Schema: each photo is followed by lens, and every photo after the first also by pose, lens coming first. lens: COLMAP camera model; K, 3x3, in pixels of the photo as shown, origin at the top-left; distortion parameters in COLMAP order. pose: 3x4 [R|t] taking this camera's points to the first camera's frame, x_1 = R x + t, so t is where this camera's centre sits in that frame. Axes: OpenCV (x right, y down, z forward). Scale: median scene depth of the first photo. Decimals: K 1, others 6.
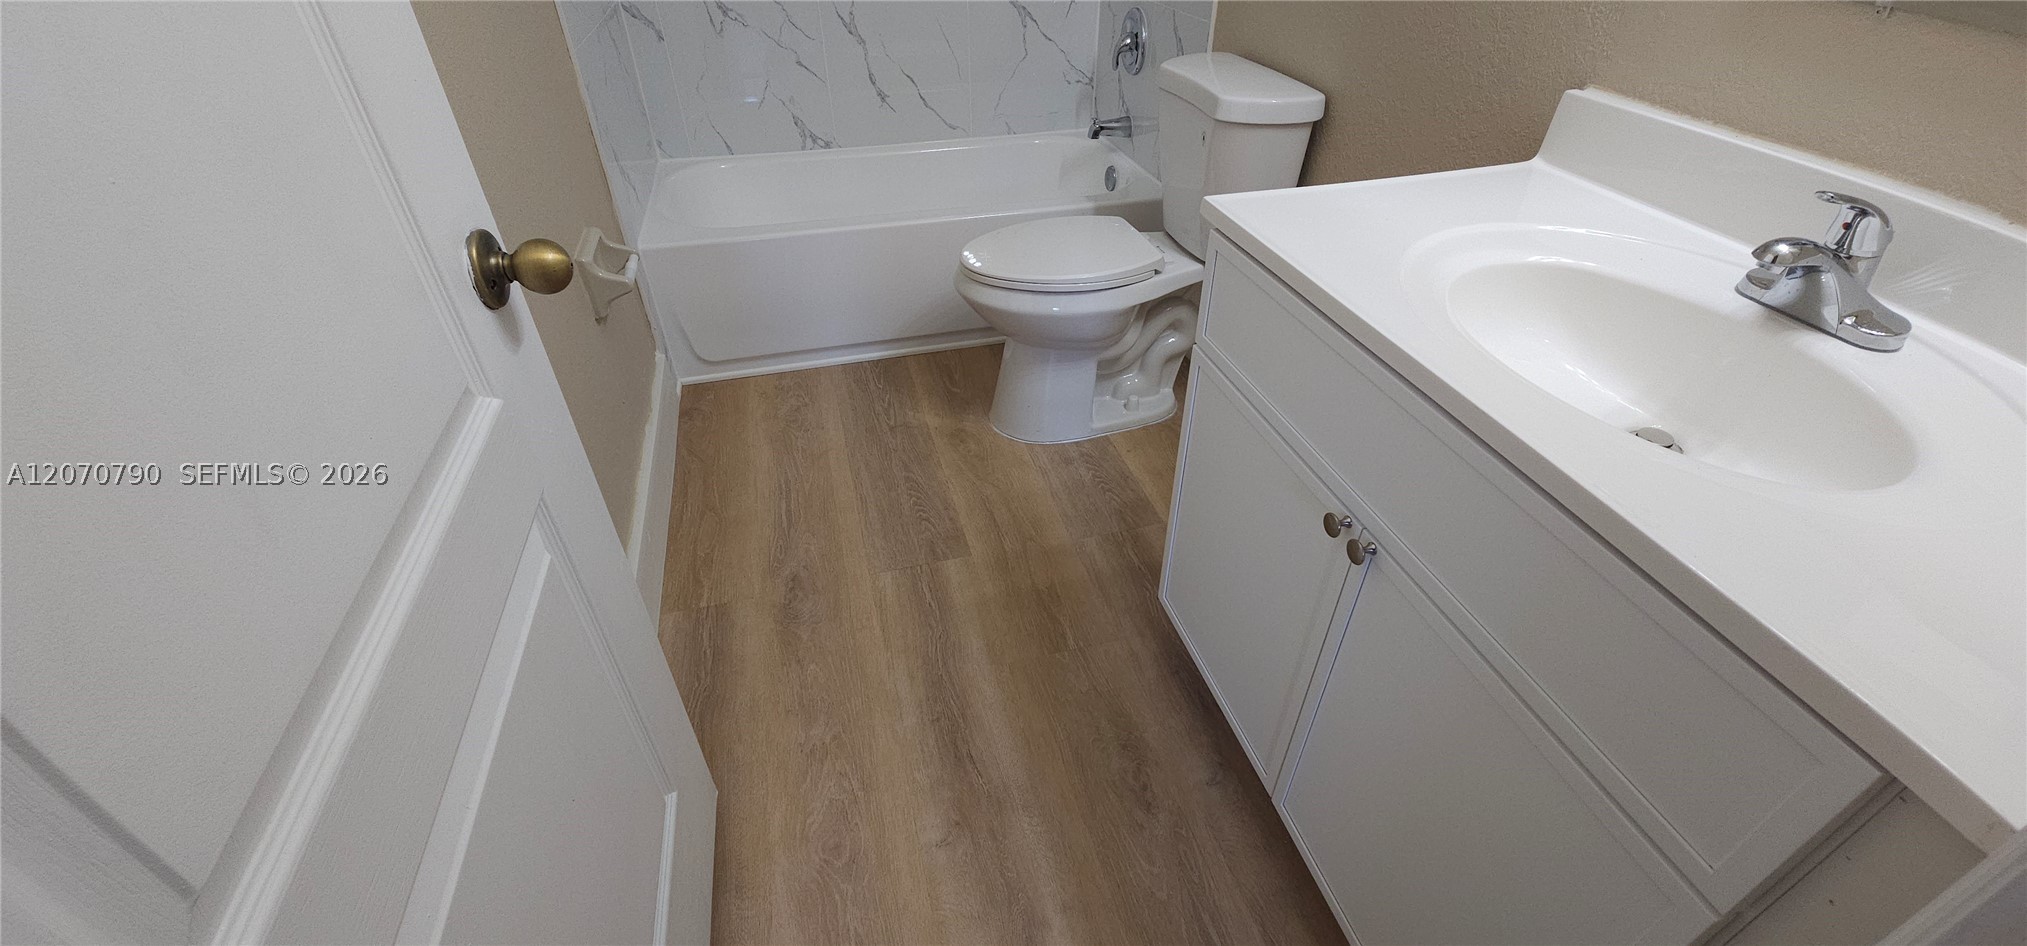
lens RADIAL K [[822.0, 0, 1013.5], [0, 822.0, 473.0], [0, 0, 1]] dist [0.001776, 0.000059]
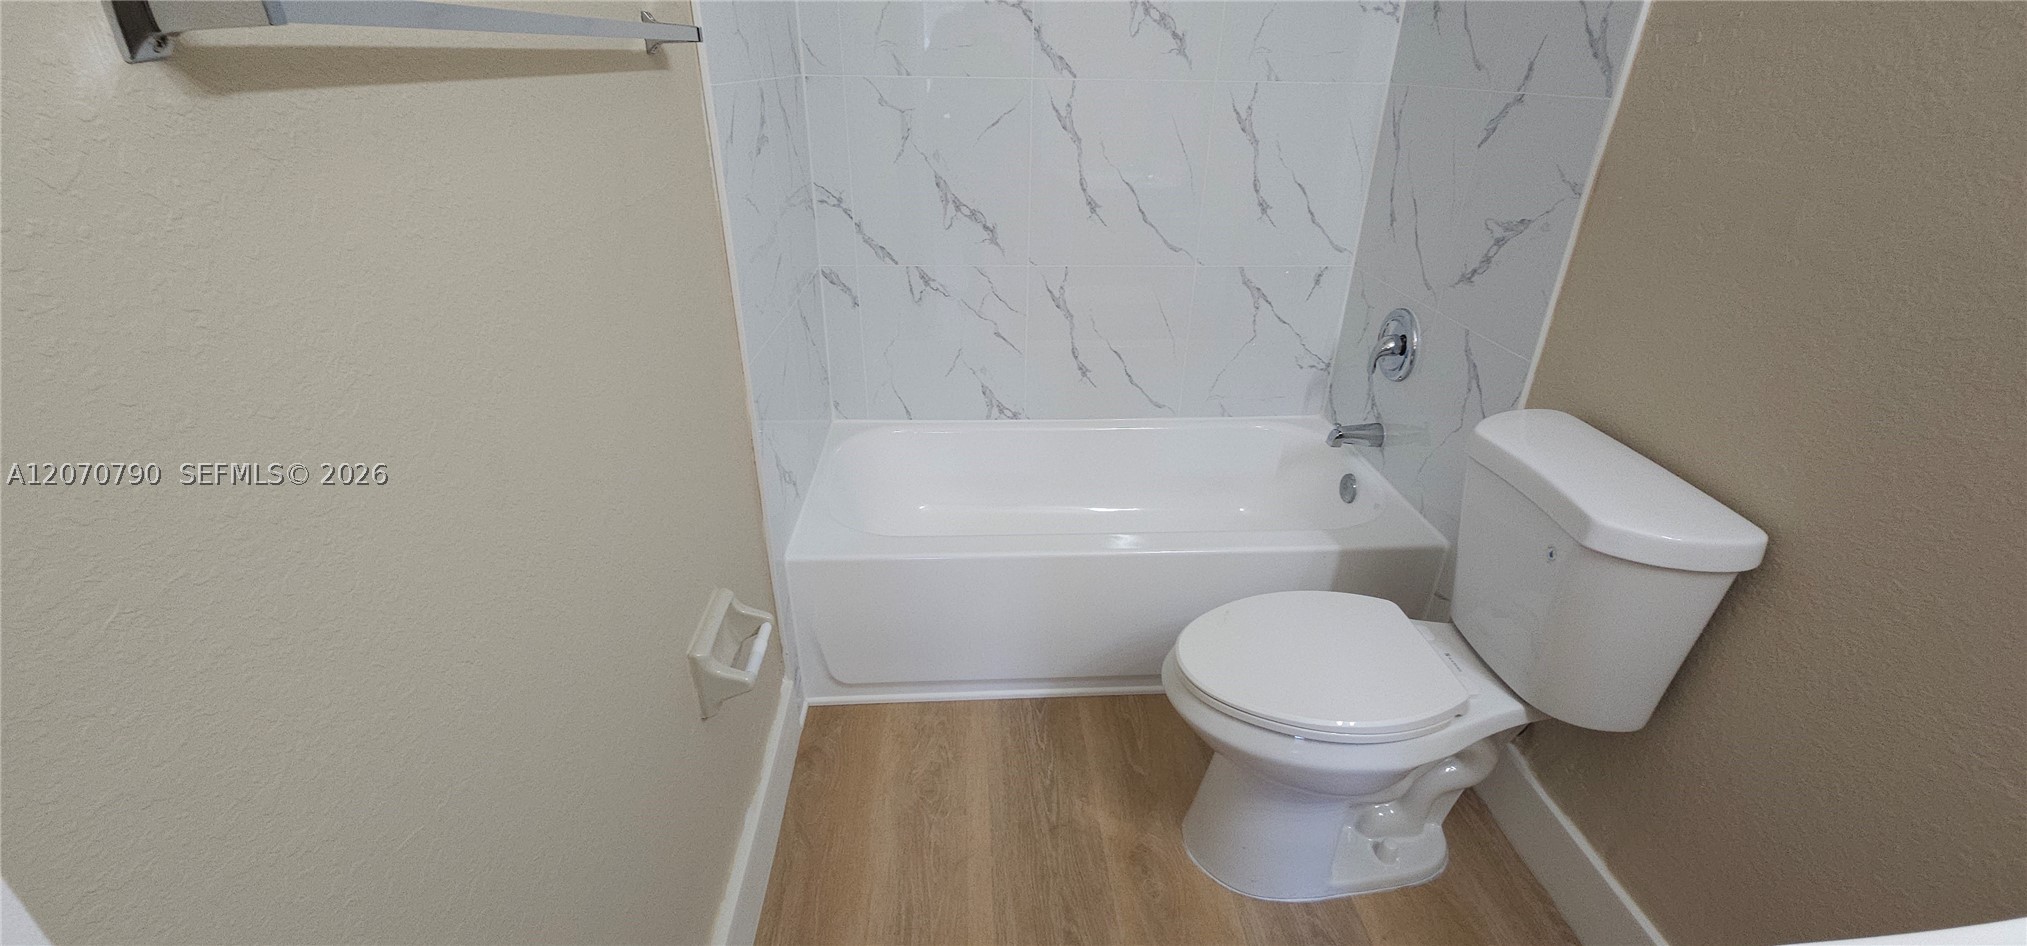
lens RADIAL K [[822.0, 0, 1013.5], [0, 822.0, 473.0], [0, 0, 1]] dist [0.001776, 0.000059]
pose [[0.978813, 0.104809, -0.175899, -0.081529], [-0.134770, 0.976515, -0.168092, -0.236153], [0.154151, 0.188236, 0.969951, 0.186918]]
